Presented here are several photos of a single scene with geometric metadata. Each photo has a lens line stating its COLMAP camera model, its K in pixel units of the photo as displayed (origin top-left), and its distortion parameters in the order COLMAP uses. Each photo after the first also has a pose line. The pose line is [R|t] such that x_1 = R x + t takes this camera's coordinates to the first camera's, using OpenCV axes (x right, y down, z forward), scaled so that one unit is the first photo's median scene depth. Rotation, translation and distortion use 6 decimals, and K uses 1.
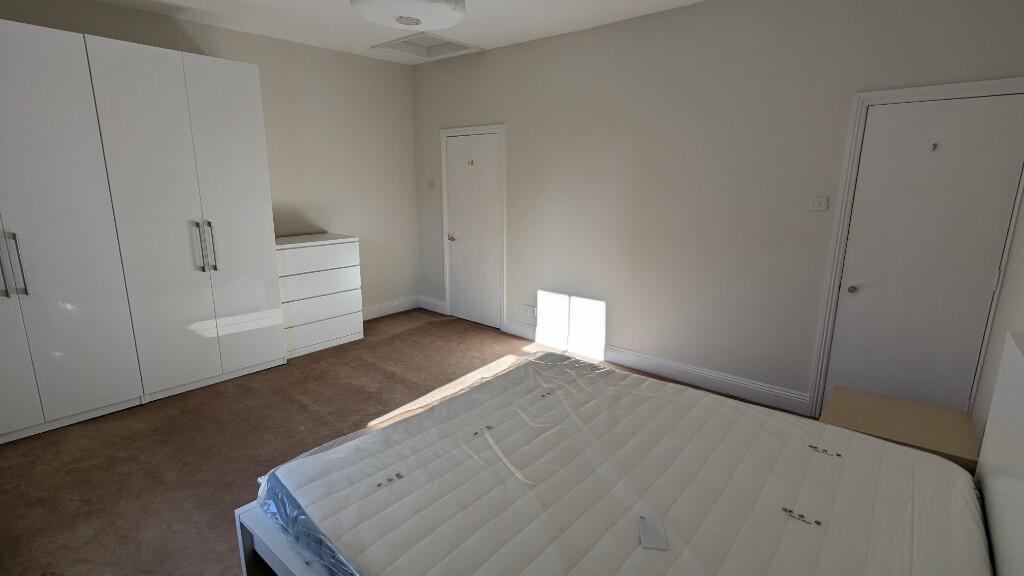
lens RADIAL K [[480.1, 0, 511.3], [0, 480.1, 281.9], [0, 0, 1]] dist [-0.013738, 0.001692]
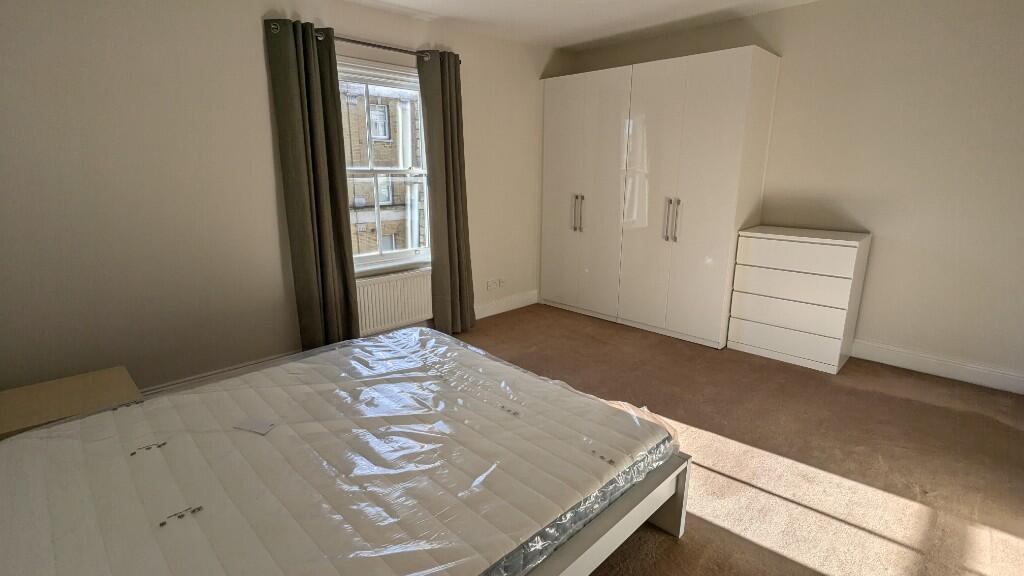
lens RADIAL K [[480.1, 0, 511.3], [0, 480.1, 293.1], [0, 0, 1]] dist [-0.013738, 0.001692]
pose [[-0.100593, 0.240314, -0.965469, 0.499069], [-0.203028, 0.945014, 0.256377, -0.106476], [0.973992, 0.221807, -0.046271, 0.588593]]
